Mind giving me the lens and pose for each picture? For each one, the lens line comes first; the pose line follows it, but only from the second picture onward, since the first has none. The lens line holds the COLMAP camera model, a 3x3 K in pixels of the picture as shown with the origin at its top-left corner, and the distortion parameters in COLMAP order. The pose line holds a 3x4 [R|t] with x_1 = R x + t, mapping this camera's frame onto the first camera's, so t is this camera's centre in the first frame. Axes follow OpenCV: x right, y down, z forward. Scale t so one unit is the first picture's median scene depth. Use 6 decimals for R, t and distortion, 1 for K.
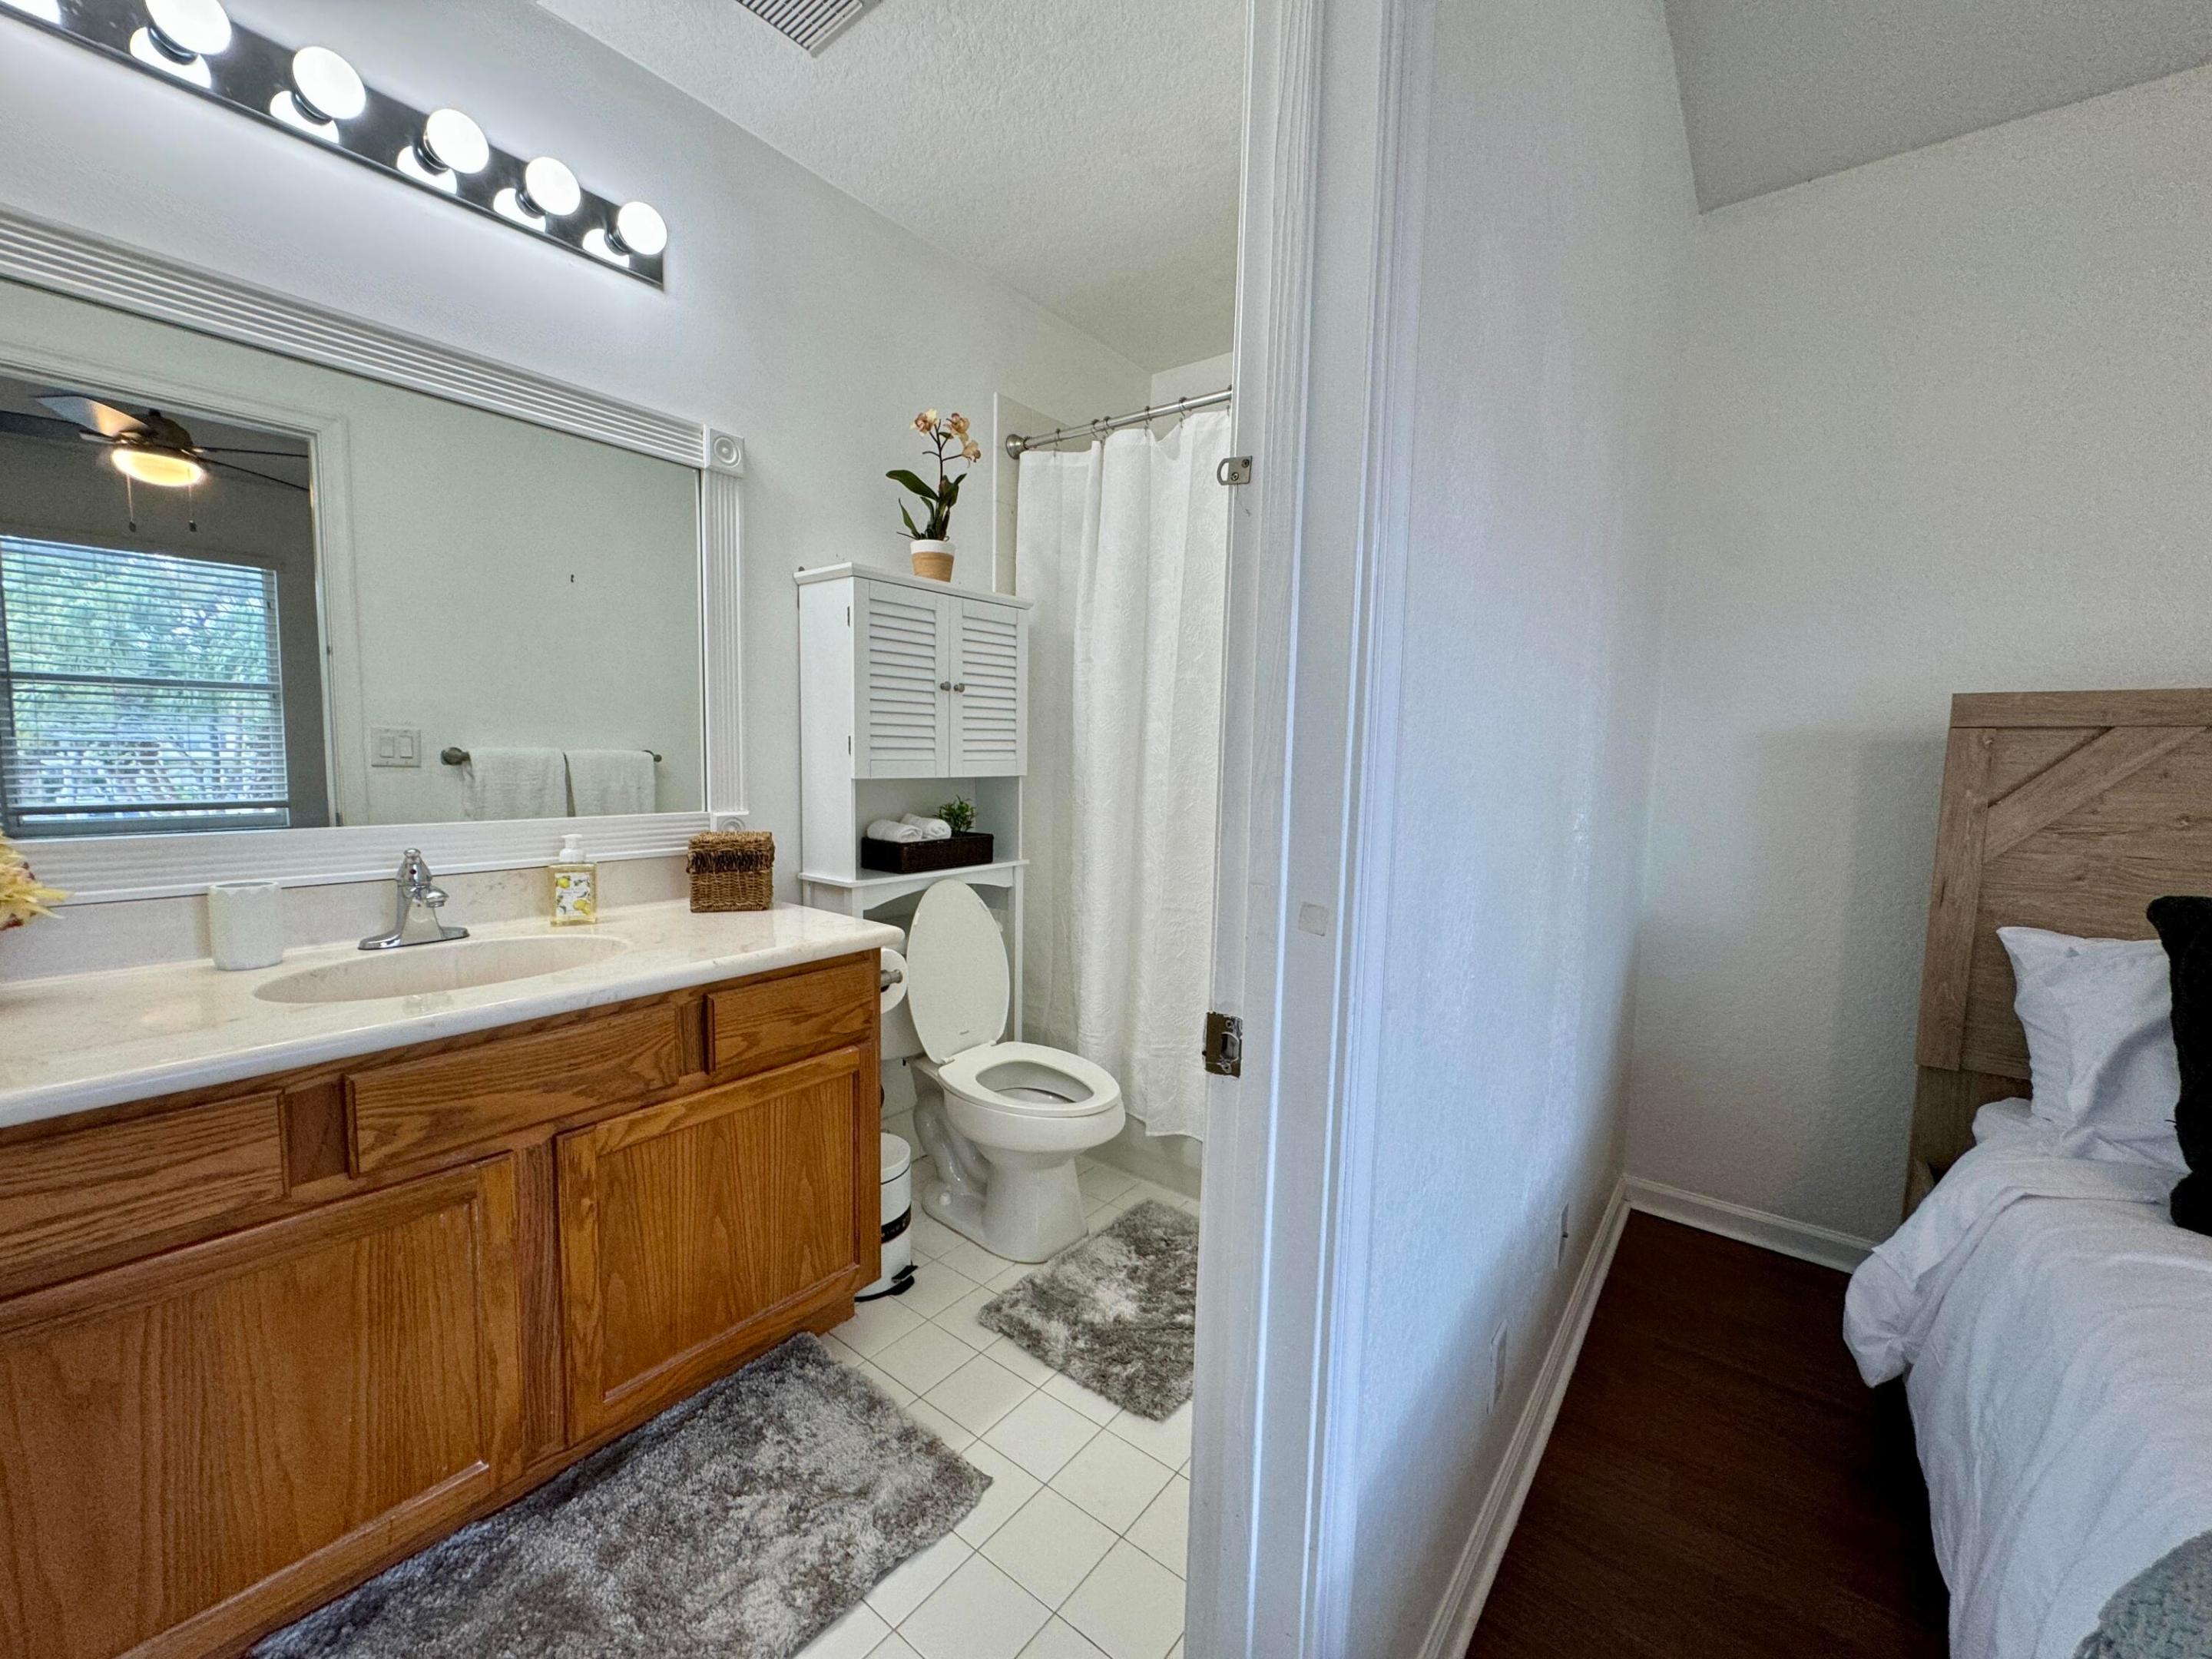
lens RADIAL K [[884.6, 0, 1107.8], [0, 884.6, 835.0], [0, 0, 1]] dist [-0.004388, 0.000407]
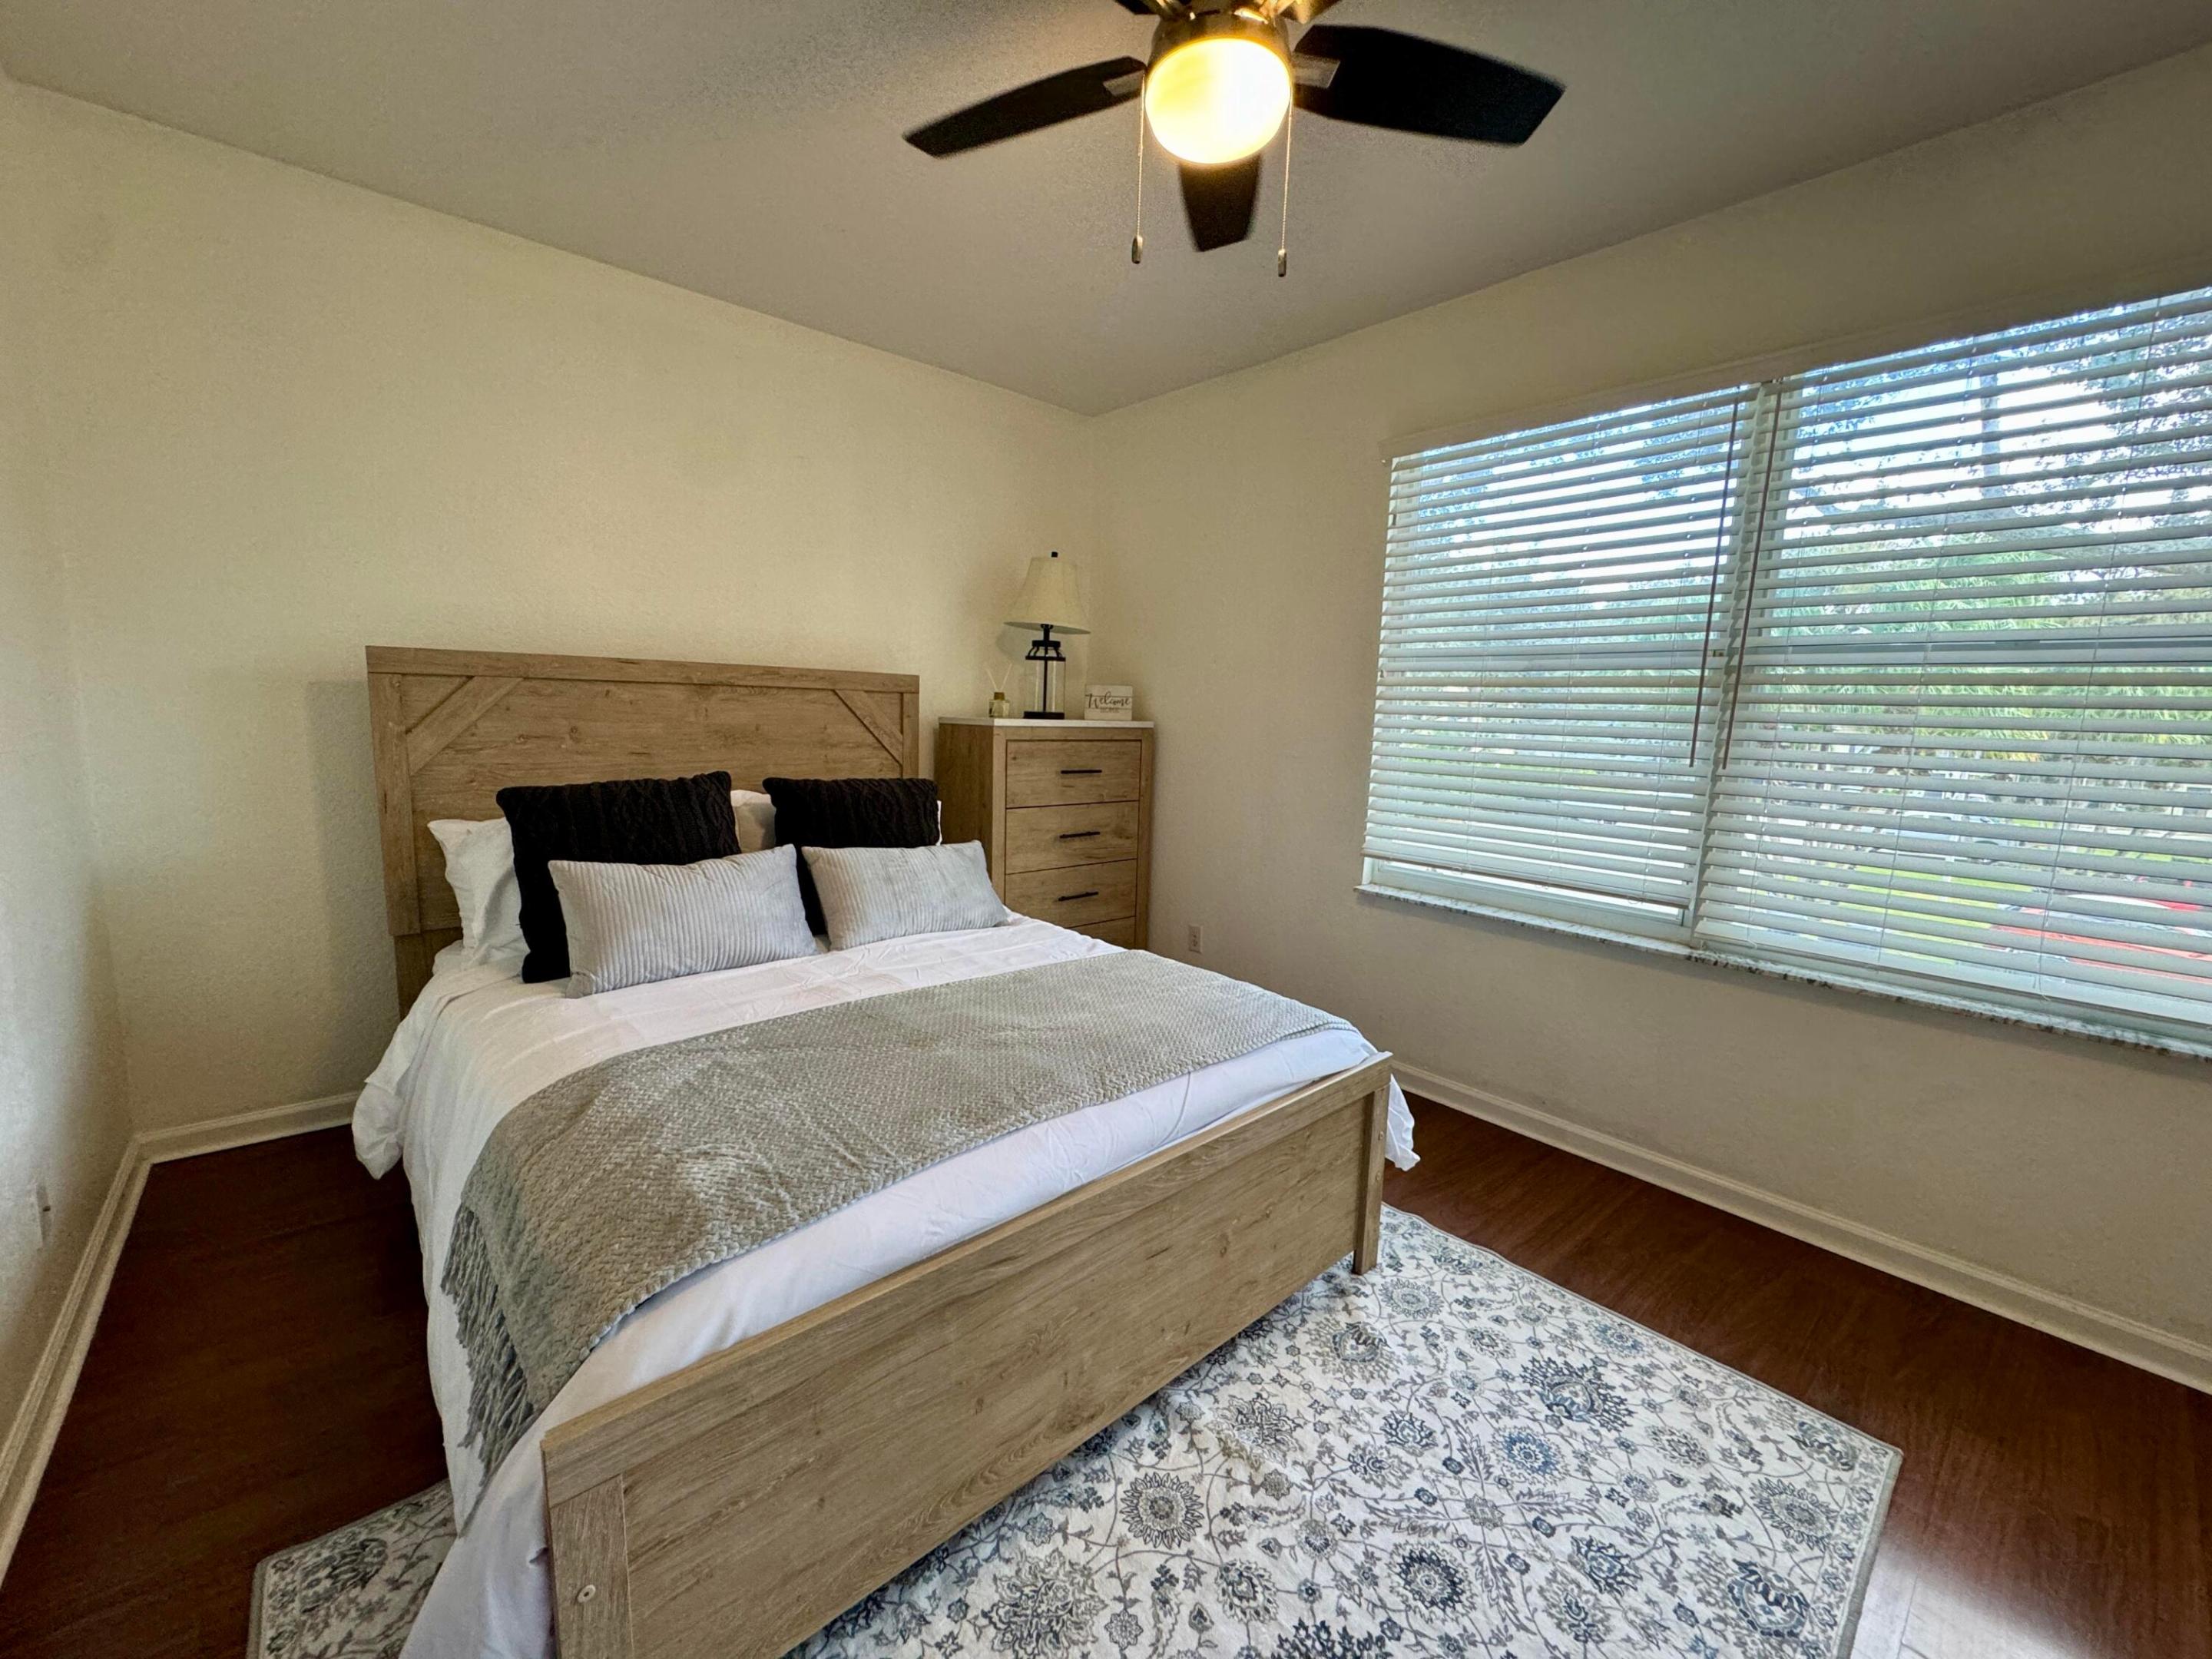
lens RADIAL K [[884.6, 0, 1109.9], [0, 884.6, 831.4], [0, 0, 1]] dist [-0.004388, 0.000407]
pose [[0.193242, -0.147620, 0.969982, -0.112863], [0.062816, 0.988450, 0.137916, -0.003096], [-0.979138, 0.034280, 0.200283, -0.313078]]
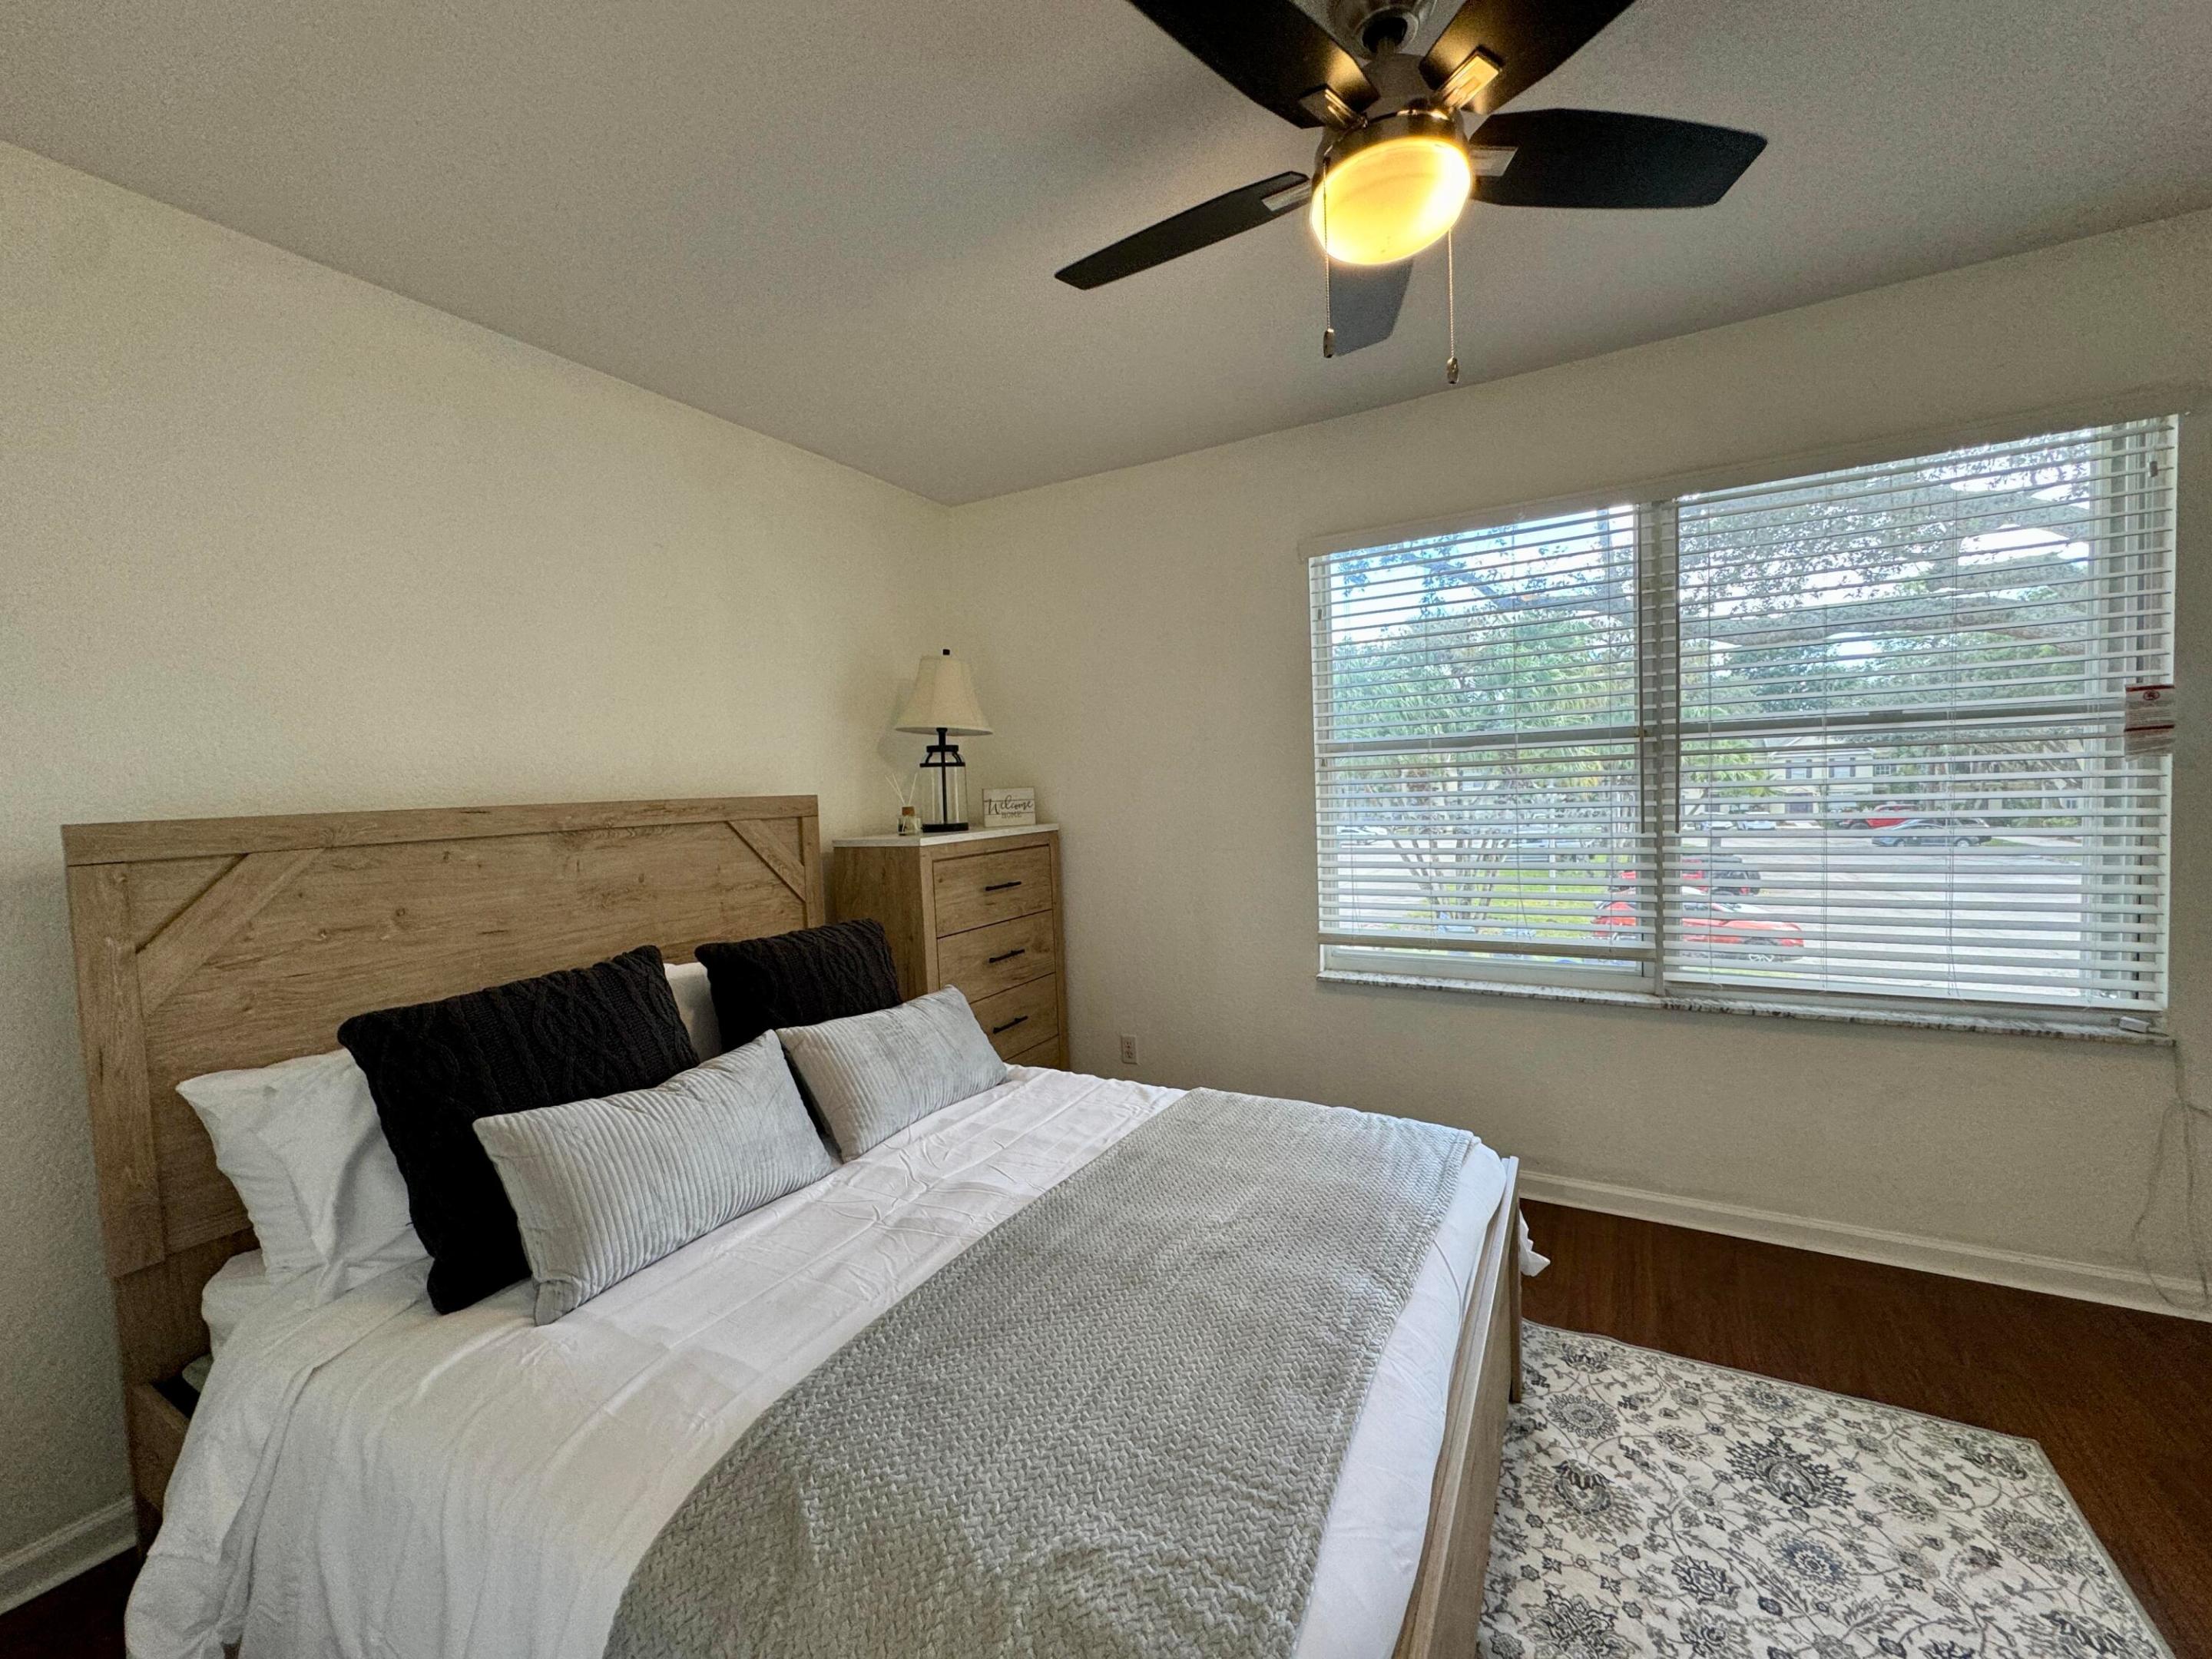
lens RADIAL K [[884.6, 0, 1106.2], [0, 884.6, 828.8], [0, 0, 1]] dist [-0.004388, 0.000407]
pose [[-0.136342, -0.064046, 0.988589, 0.027012], [0.127921, 0.988415, 0.081677, -0.104498], [-0.982368, 0.137597, -0.126570, 0.165131]]
